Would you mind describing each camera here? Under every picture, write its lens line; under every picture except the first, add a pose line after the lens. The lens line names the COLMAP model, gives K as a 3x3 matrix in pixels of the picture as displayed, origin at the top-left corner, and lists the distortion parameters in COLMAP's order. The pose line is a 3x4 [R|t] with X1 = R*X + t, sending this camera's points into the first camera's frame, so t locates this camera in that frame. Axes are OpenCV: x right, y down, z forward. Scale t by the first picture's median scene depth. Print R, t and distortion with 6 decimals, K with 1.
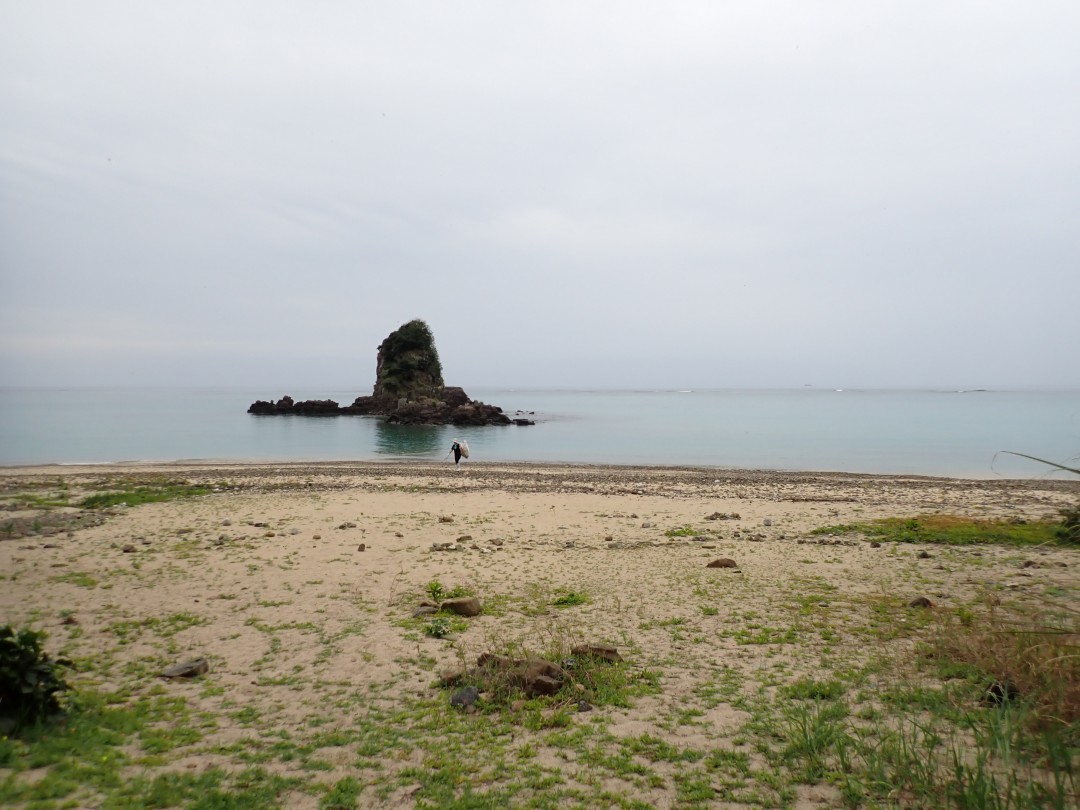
lens RADIAL K [[798.6, 0, 541.6], [0, 798.6, 403.8], [0, 0, 1]] dist [0.001553, -0.003399]
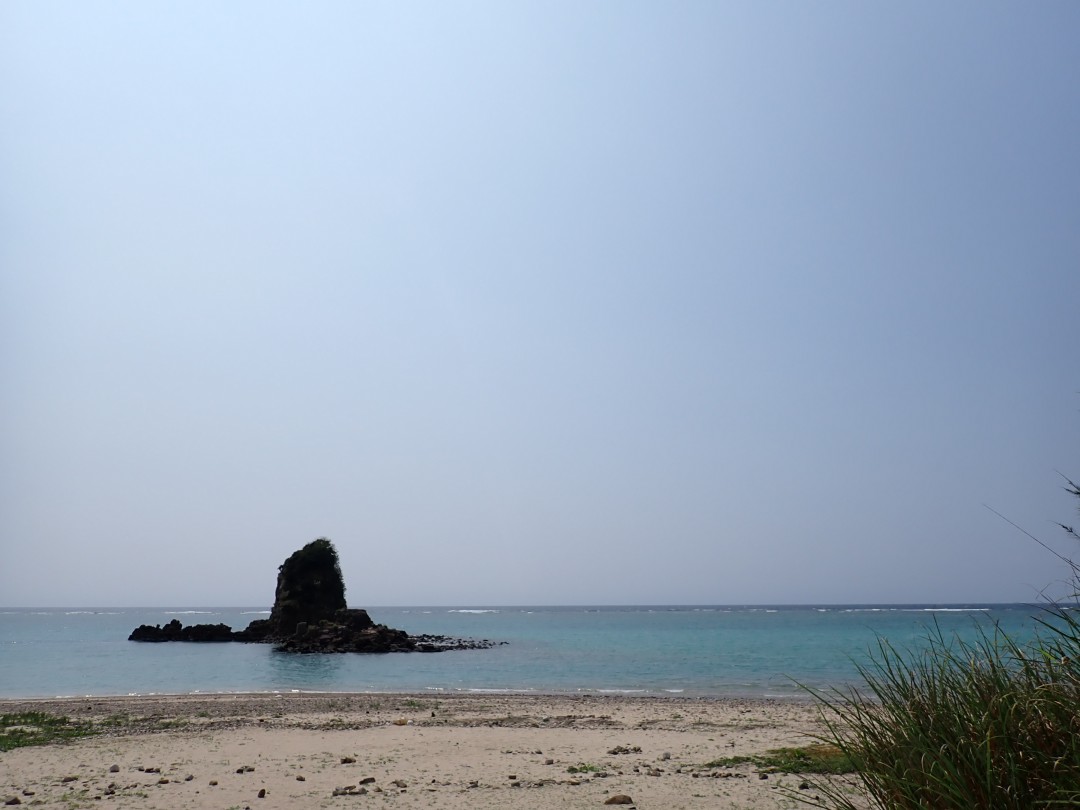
lens RADIAL K [[798.1, 0, 540.9], [0, 798.1, 401.2], [0, 0, 1]] dist [-0.005109, -0.004948]
pose [[0.993779, 0.024253, 0.108696, -0.001582], [0.005976, 0.962980, -0.269507, -0.020768], [-0.111208, 0.268480, 0.956844, -0.117264]]
